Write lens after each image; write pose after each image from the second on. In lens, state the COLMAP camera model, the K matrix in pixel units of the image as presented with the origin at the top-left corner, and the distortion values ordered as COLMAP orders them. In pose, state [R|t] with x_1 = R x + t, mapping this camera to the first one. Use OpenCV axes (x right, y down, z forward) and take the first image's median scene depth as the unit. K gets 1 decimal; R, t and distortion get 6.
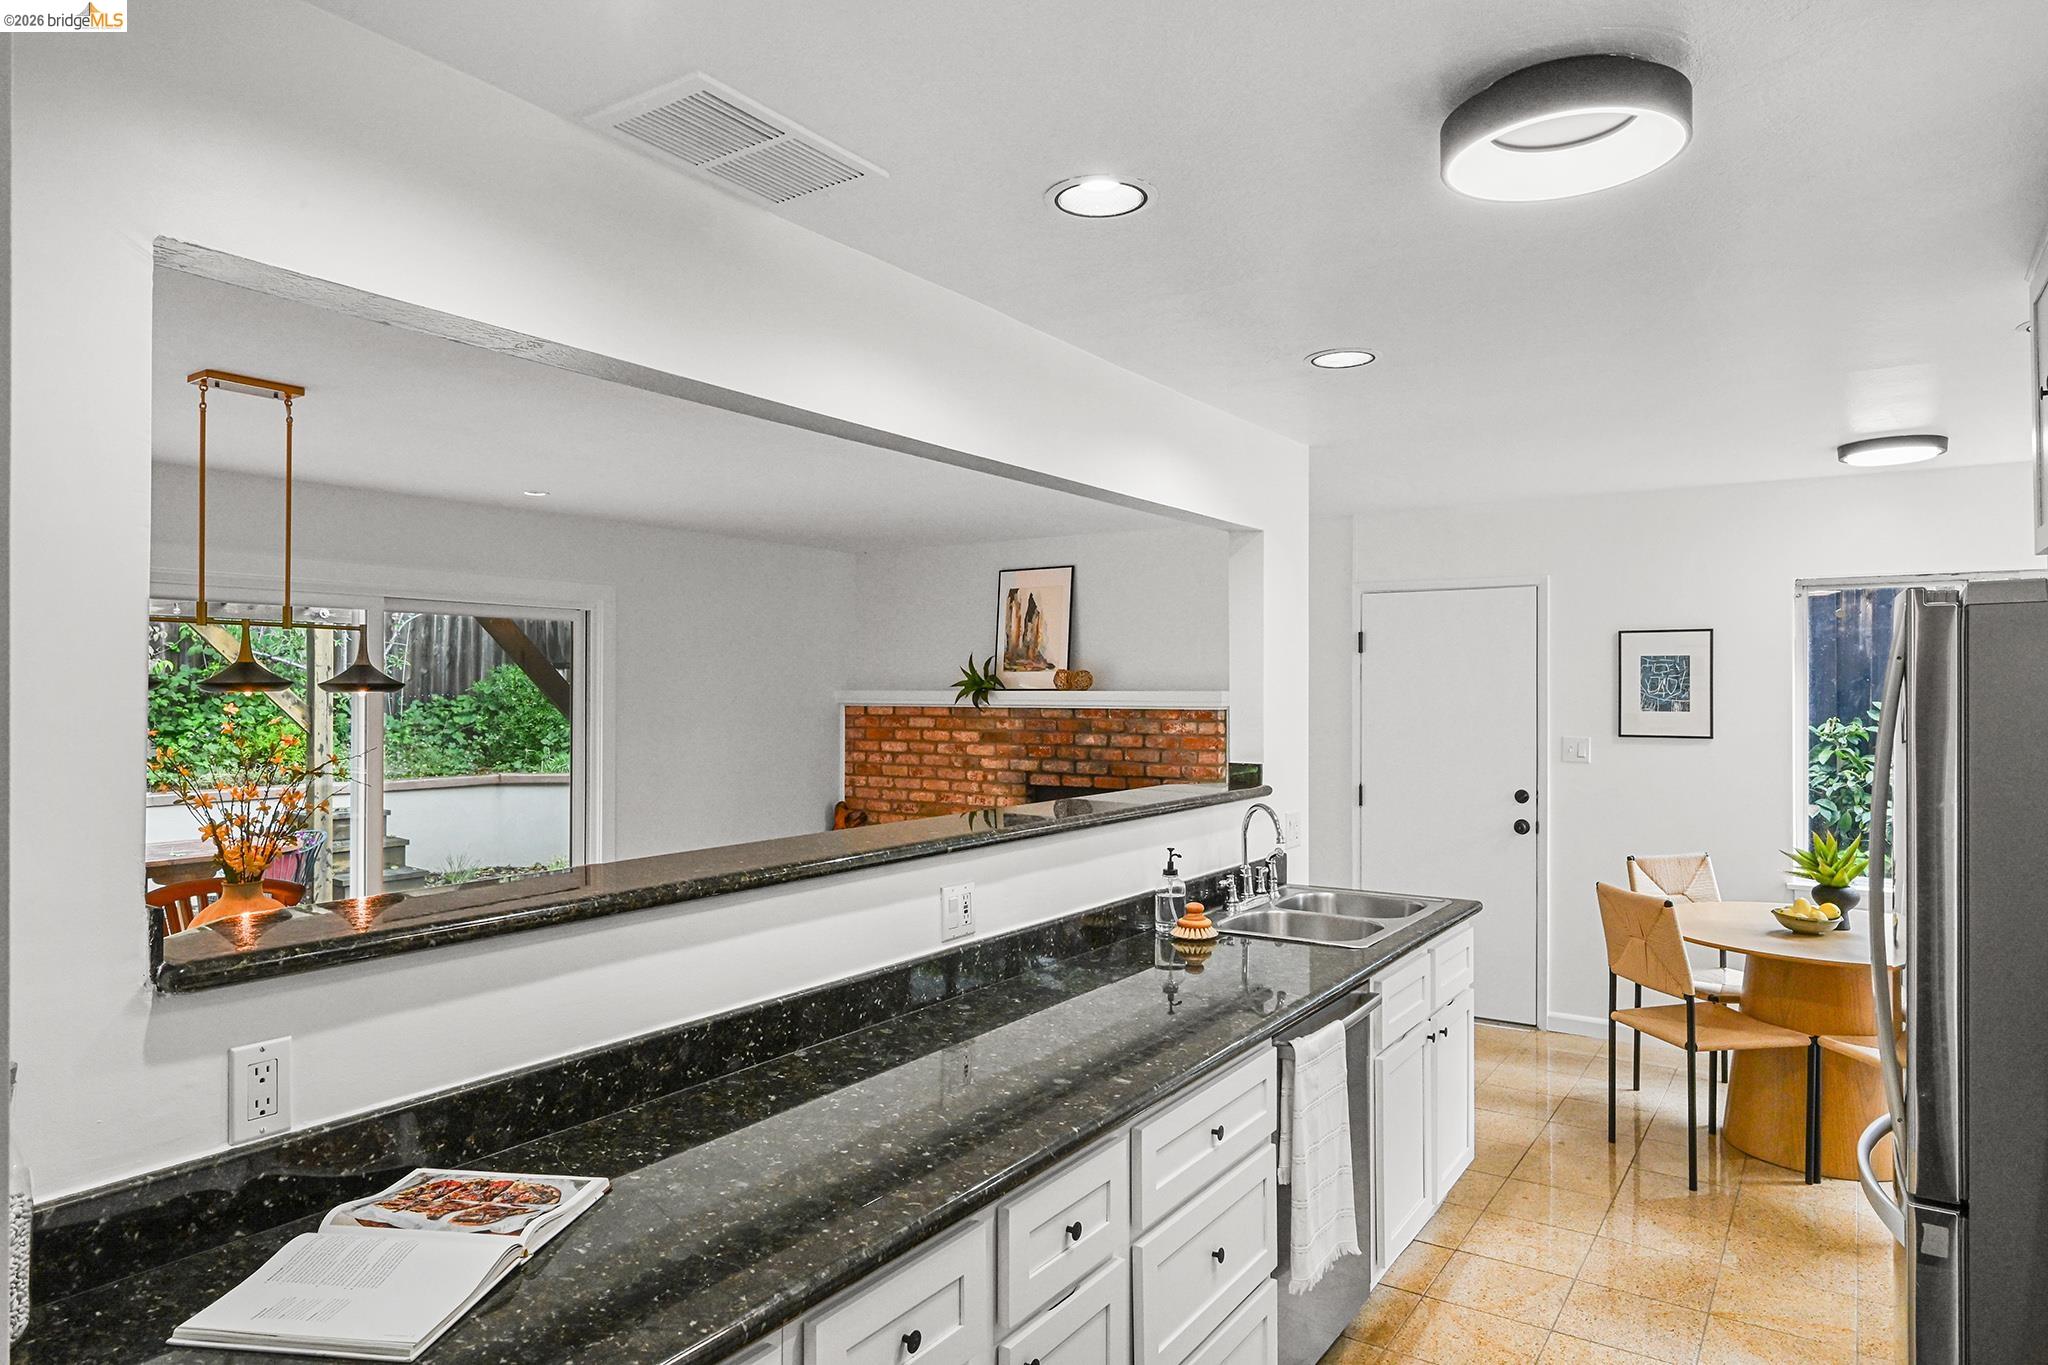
lens RADIAL K [[1238.7, 0, 1024.1], [0, 1238.7, 680.3], [0, 0, 1]] dist [-0.000541, 0.001014]
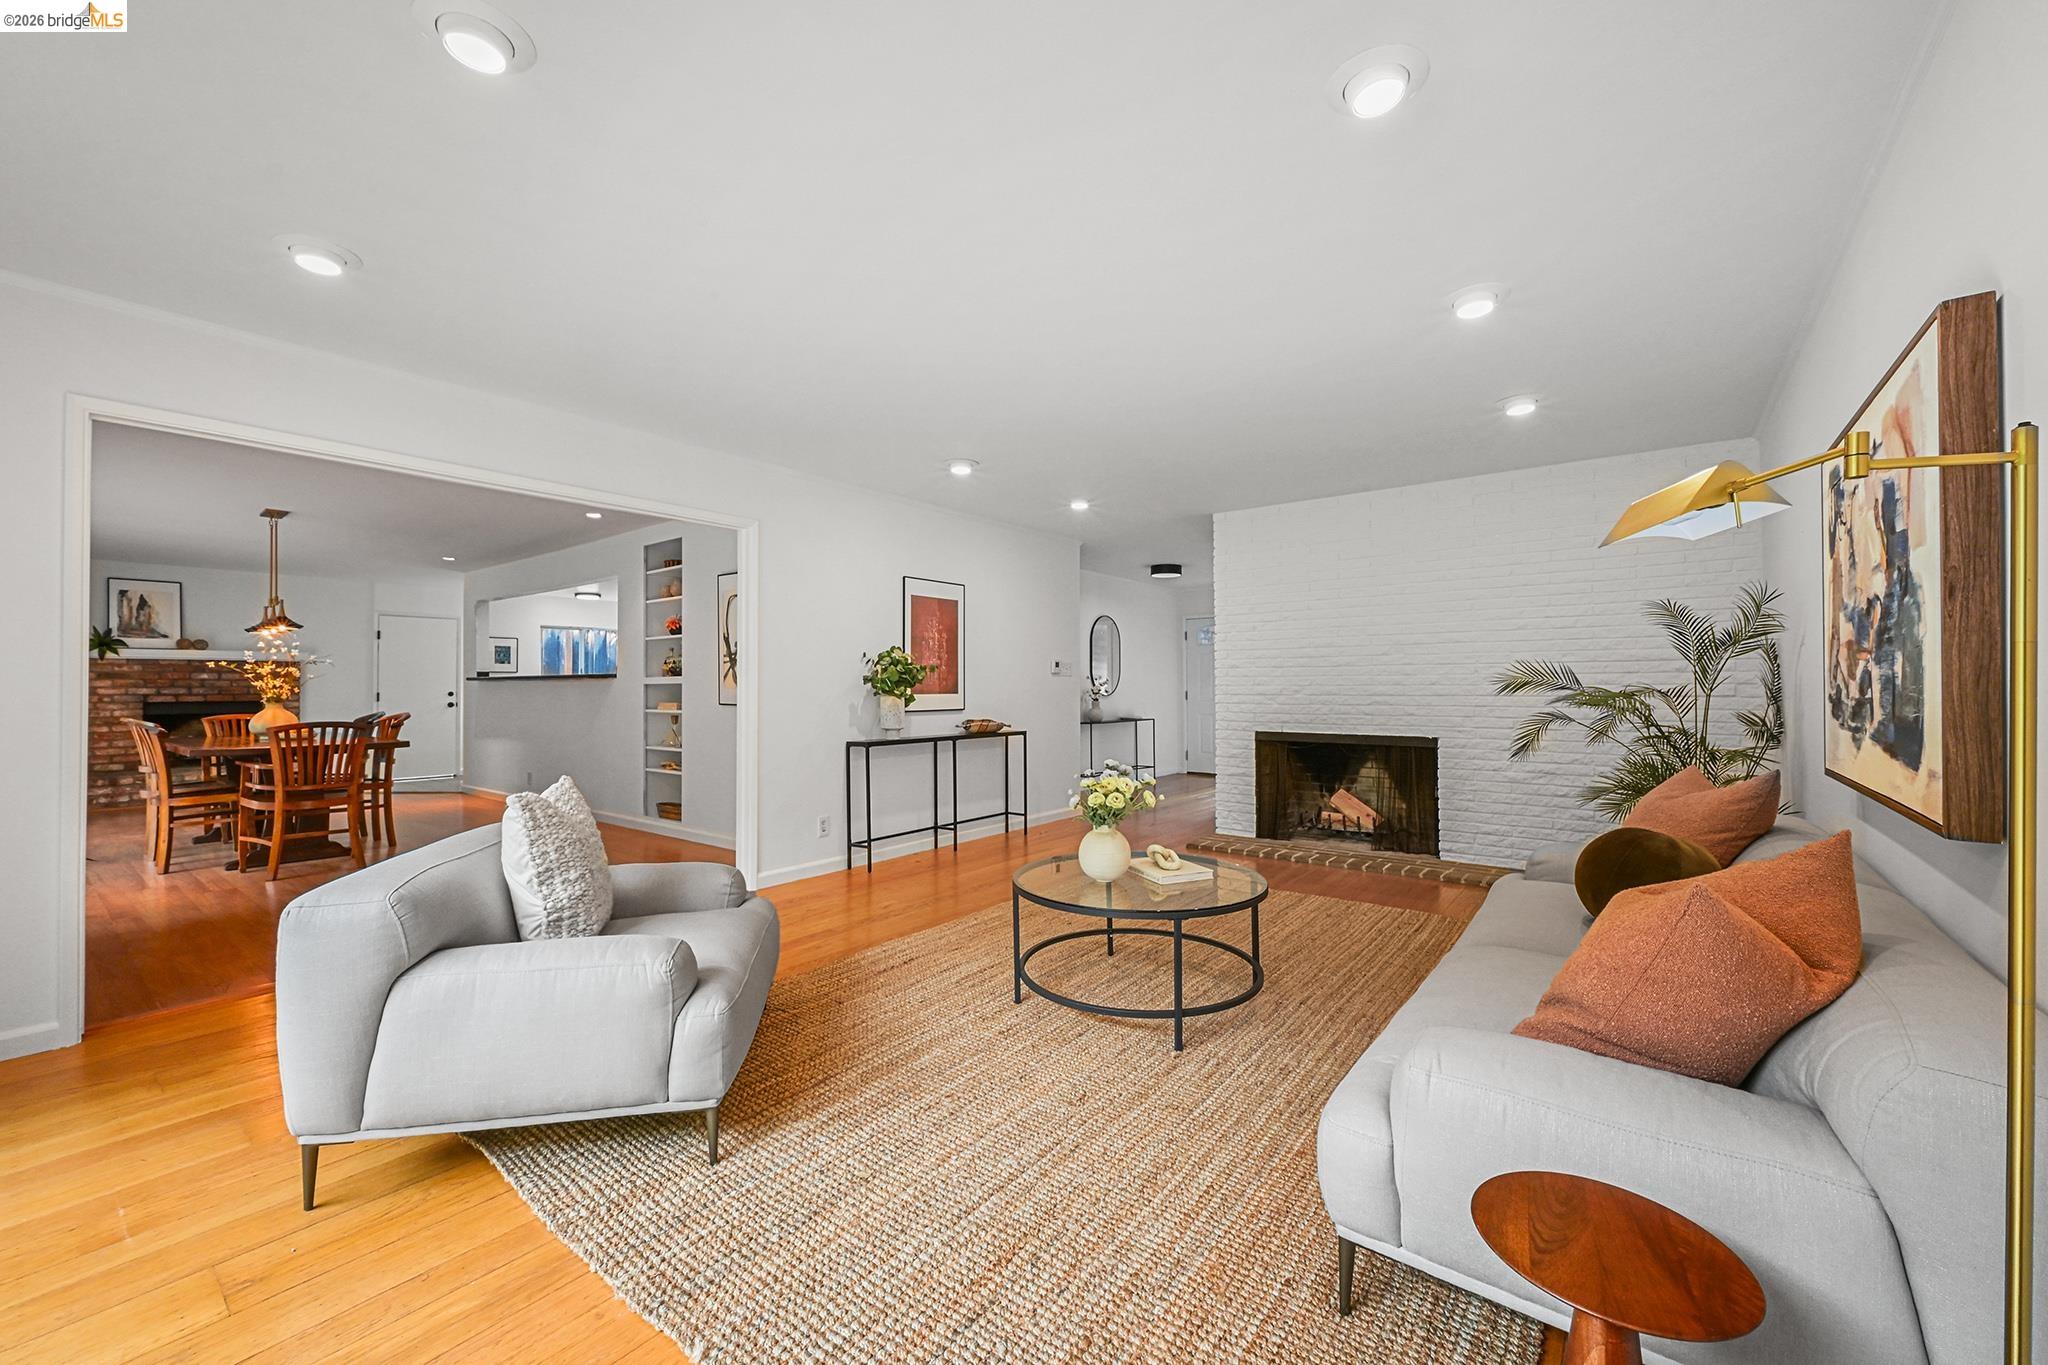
lens RADIAL K [[805.8, 0, 1024.0], [0, 805.8, 682.5], [0, 0, 1]] dist [-0.001097, -0.000180]
pose [[0.068769, 0.004972, 0.997620, -1.154672], [-0.001732, 0.999987, -0.004865, 0.064919], [-0.997631, -0.001393, 0.068777, -0.363660]]
